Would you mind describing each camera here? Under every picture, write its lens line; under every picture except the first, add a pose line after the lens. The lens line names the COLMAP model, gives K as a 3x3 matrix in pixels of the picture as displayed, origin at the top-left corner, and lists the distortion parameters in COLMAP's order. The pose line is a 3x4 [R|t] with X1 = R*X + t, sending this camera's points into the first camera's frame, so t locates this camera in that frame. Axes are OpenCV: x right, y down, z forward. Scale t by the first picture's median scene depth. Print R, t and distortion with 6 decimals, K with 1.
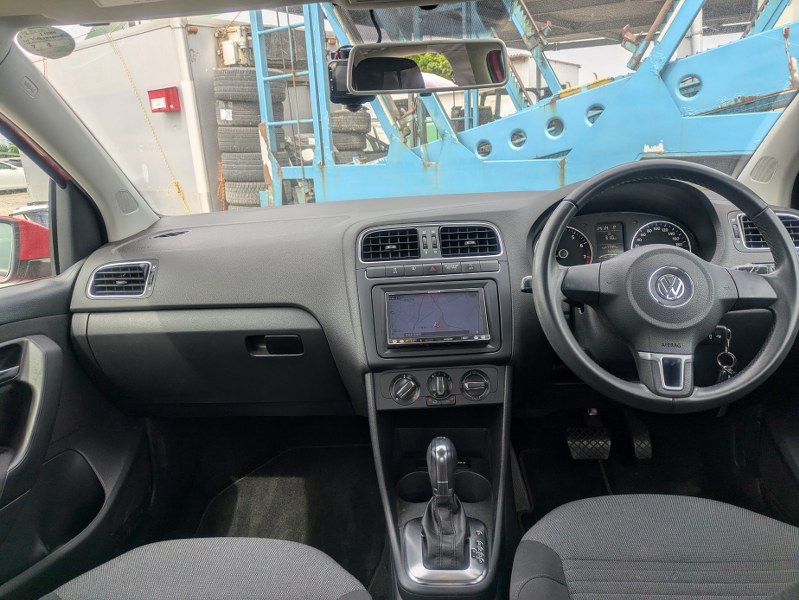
lens RADIAL K [[570.8, 0, 399.5], [0, 570.8, 300.0], [0, 0, 1]] dist [0.008849, -0.001684]
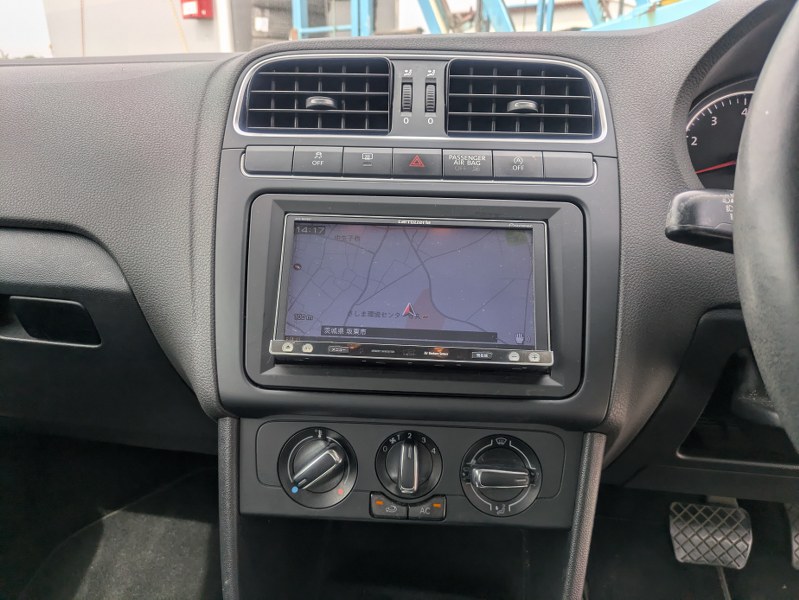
lens RADIAL K [[586.1, 0, 402.9], [0, 586.1, 283.9], [0, 0, 1]] dist [0.008461, -0.000303]
pose [[0.993771, 0.086730, -0.069985, 0.083174], [-0.082371, 0.994612, 0.062940, 0.002535], [0.075067, -0.056783, 0.995560, 0.604873]]
